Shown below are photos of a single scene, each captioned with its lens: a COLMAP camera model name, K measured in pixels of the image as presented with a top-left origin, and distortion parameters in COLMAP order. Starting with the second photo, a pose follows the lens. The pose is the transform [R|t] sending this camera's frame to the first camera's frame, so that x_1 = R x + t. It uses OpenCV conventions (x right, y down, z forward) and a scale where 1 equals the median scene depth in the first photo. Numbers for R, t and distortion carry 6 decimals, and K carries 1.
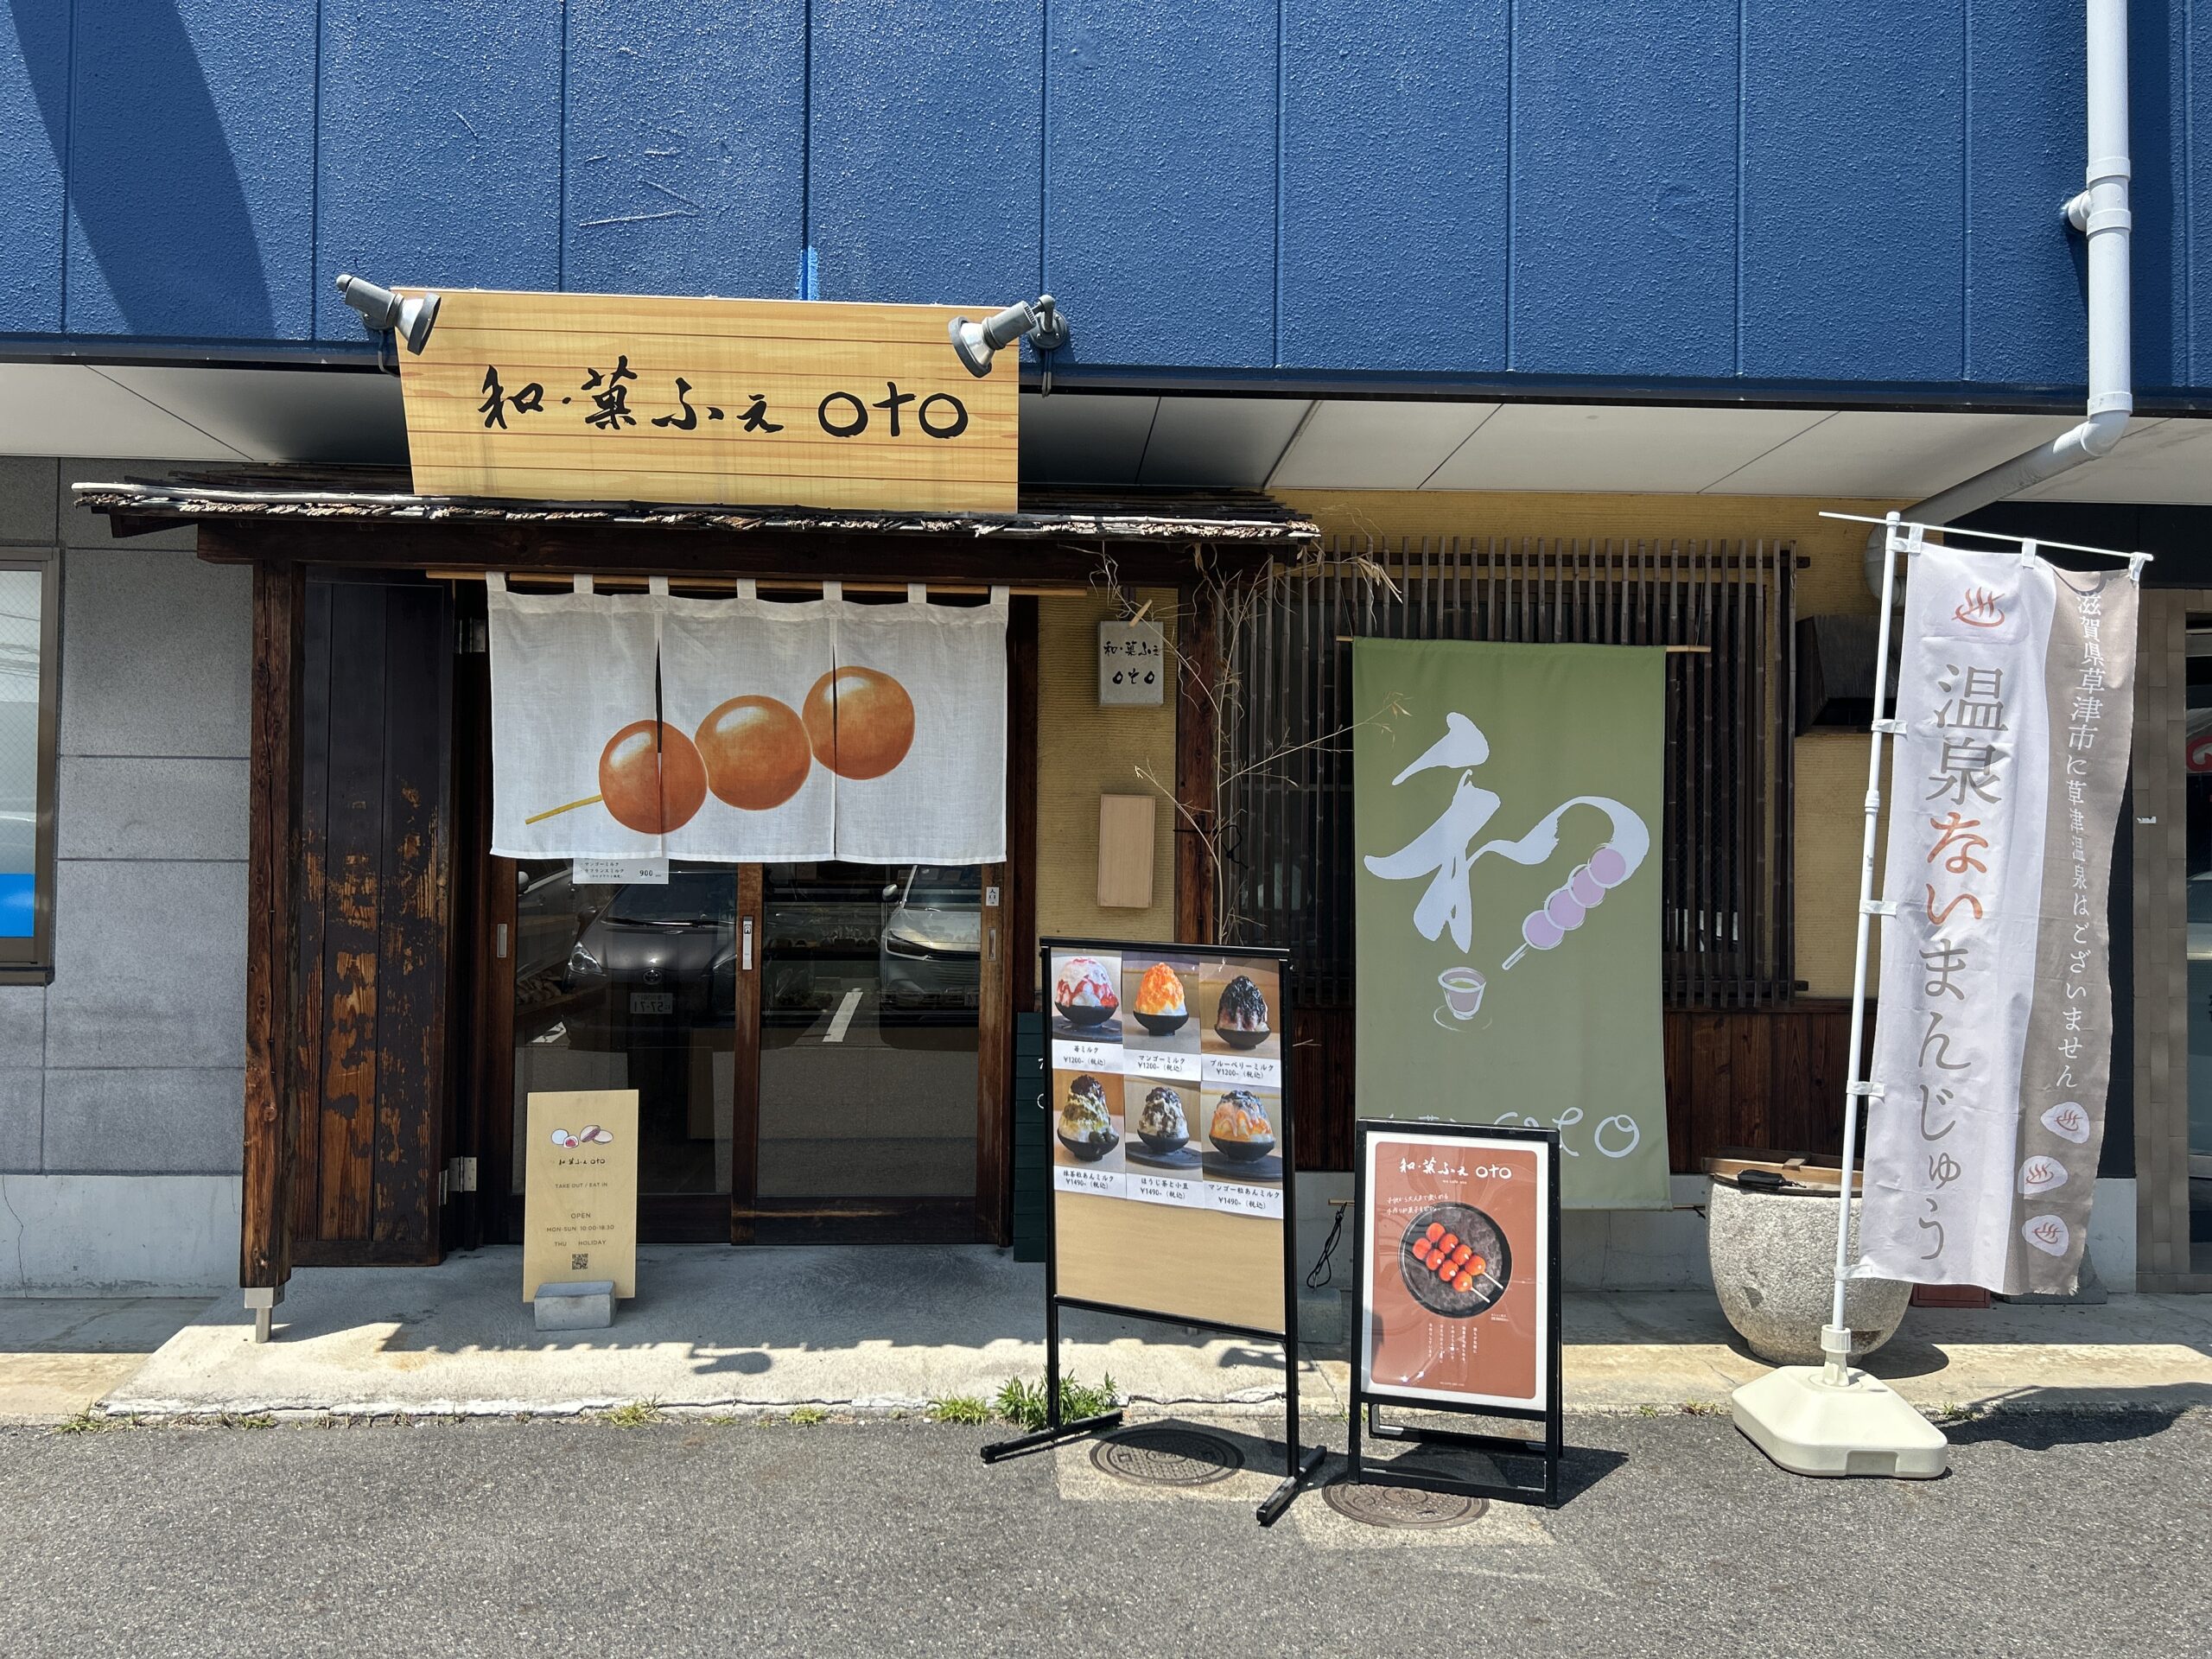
lens RADIAL K [[1664.4, 0, 1106.0], [0, 1664.4, 829.5], [0, 0, 1]] dist [-0.002017, -0.056616]
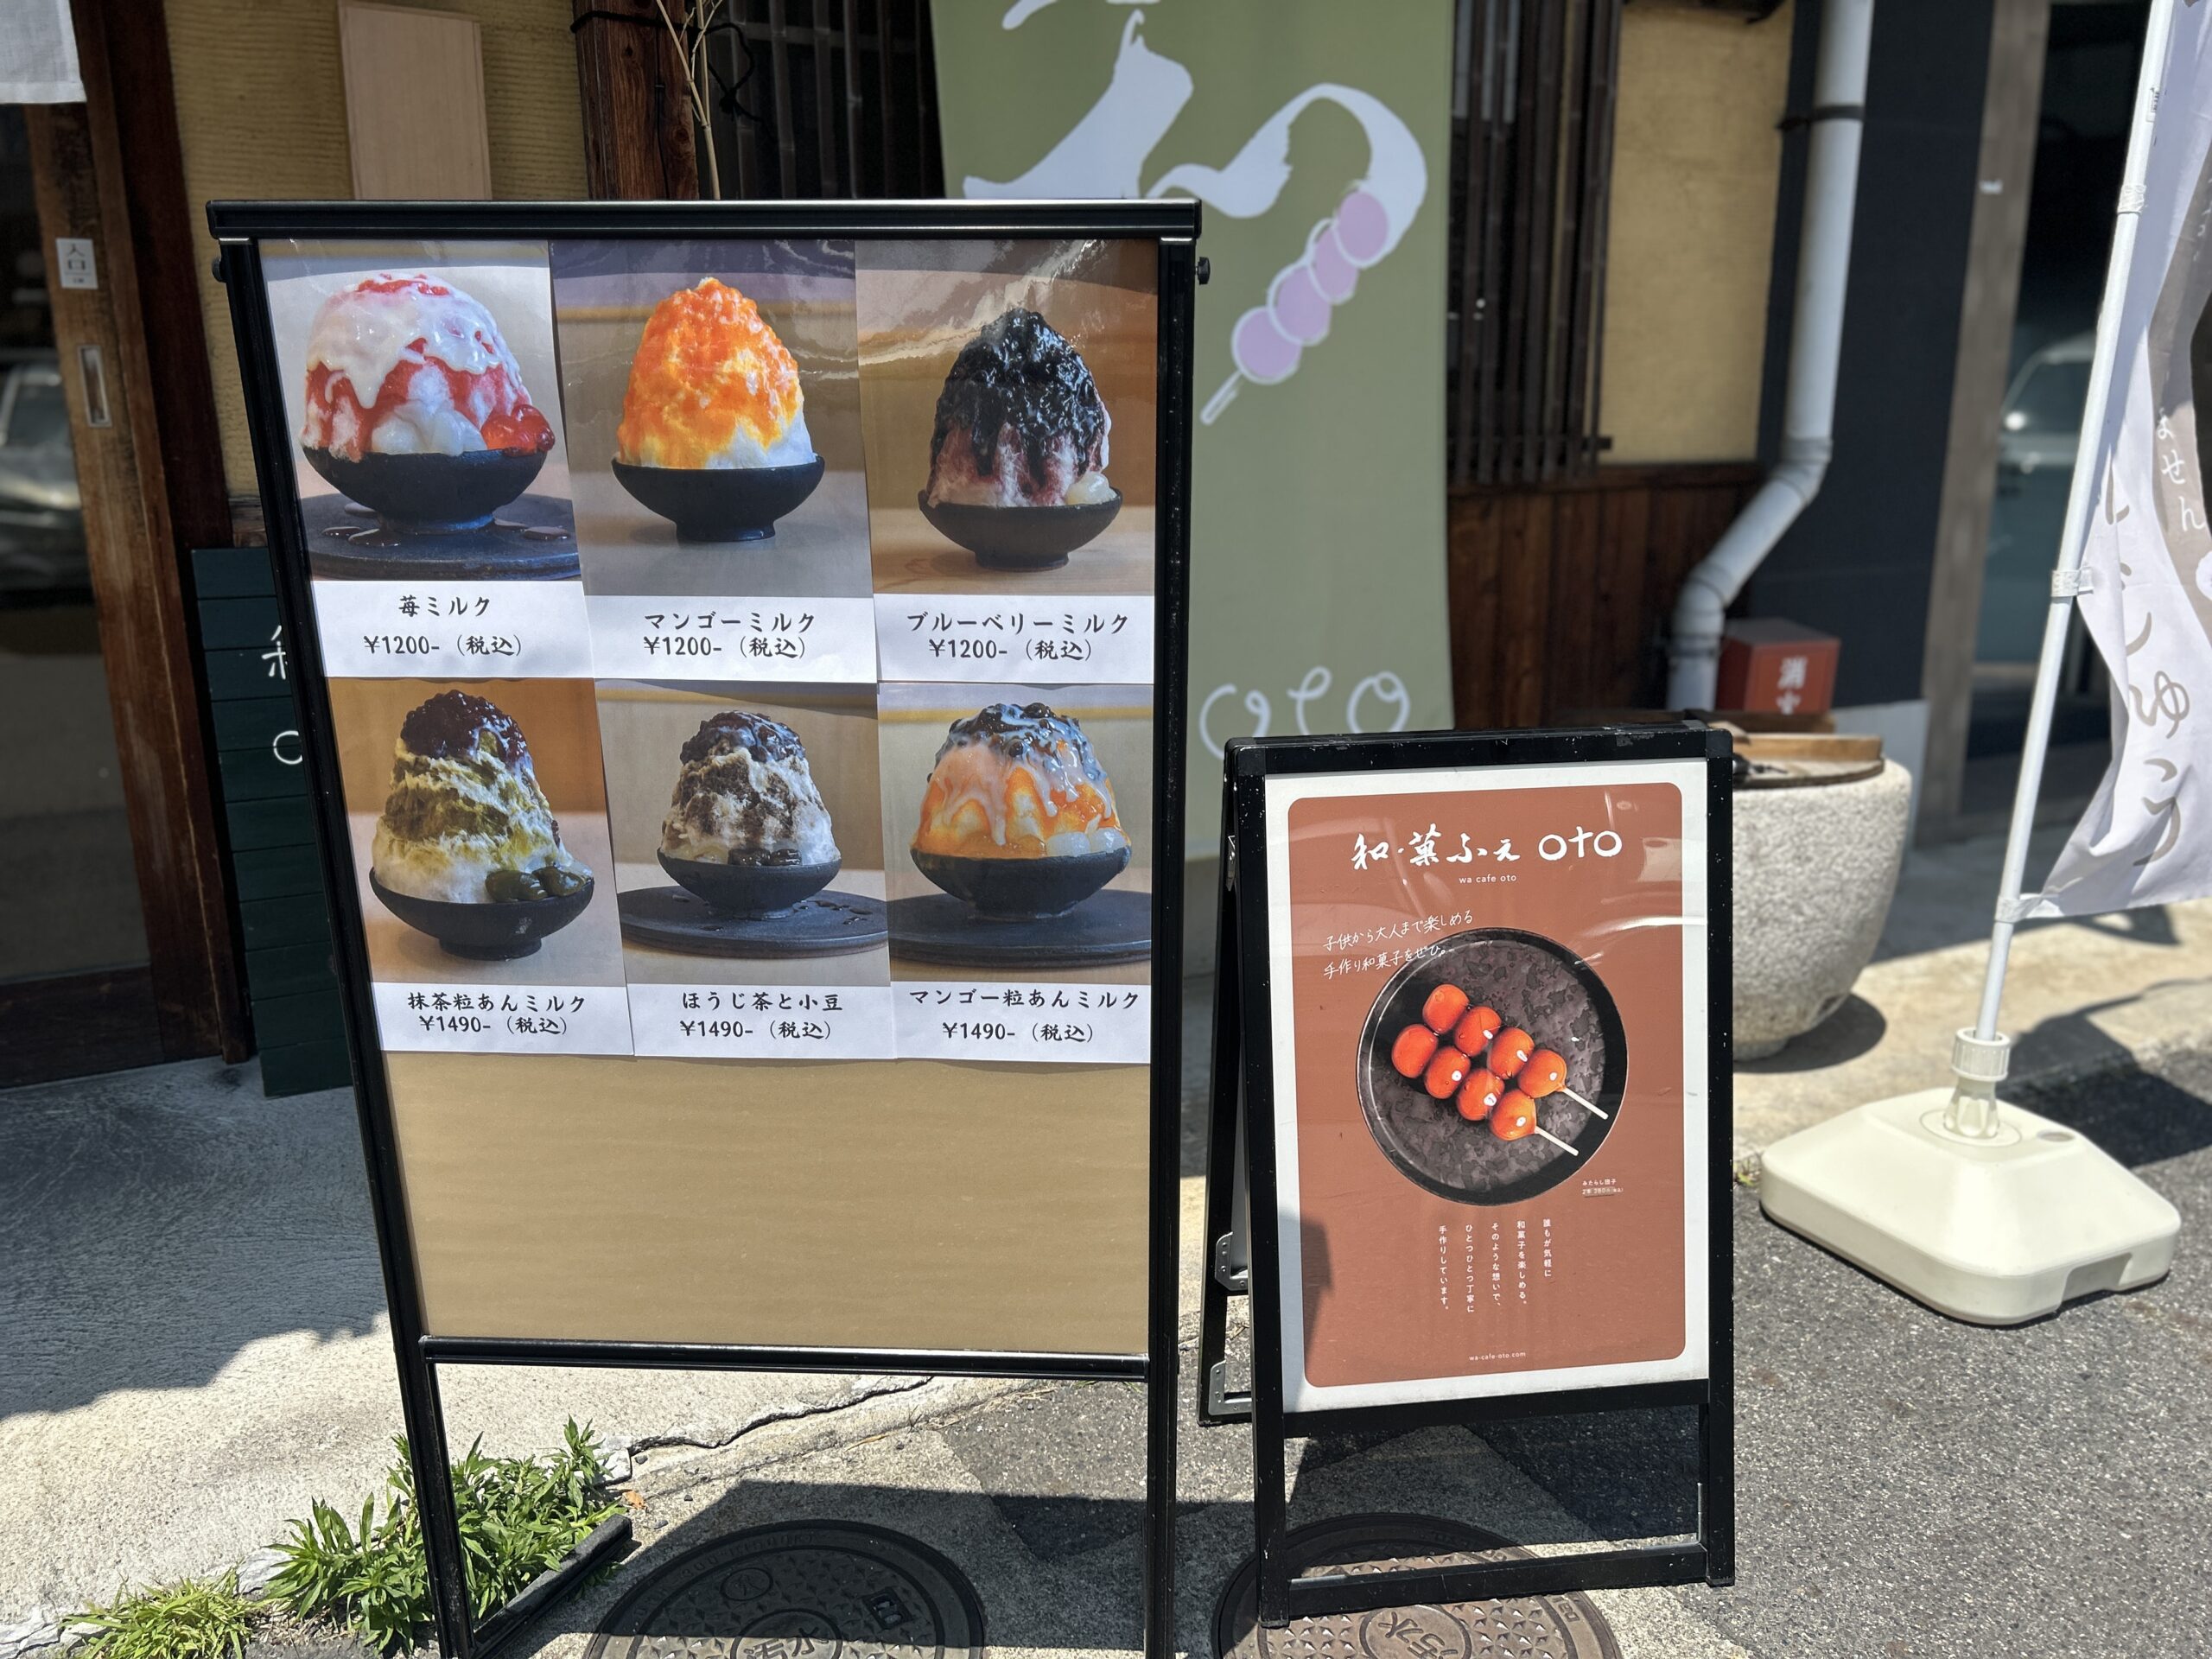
lens RADIAL K [[1638.4, 0, 1106.0], [0, 1638.4, 829.5], [0, 0, 1]] dist [0.076721, -0.098882]
pose [[0.905744, -0.120984, 0.406190, -0.030104], [0.011909, 0.965278, 0.260954, 0.095842], [-0.423657, -0.231520, 0.875736, 0.689231]]
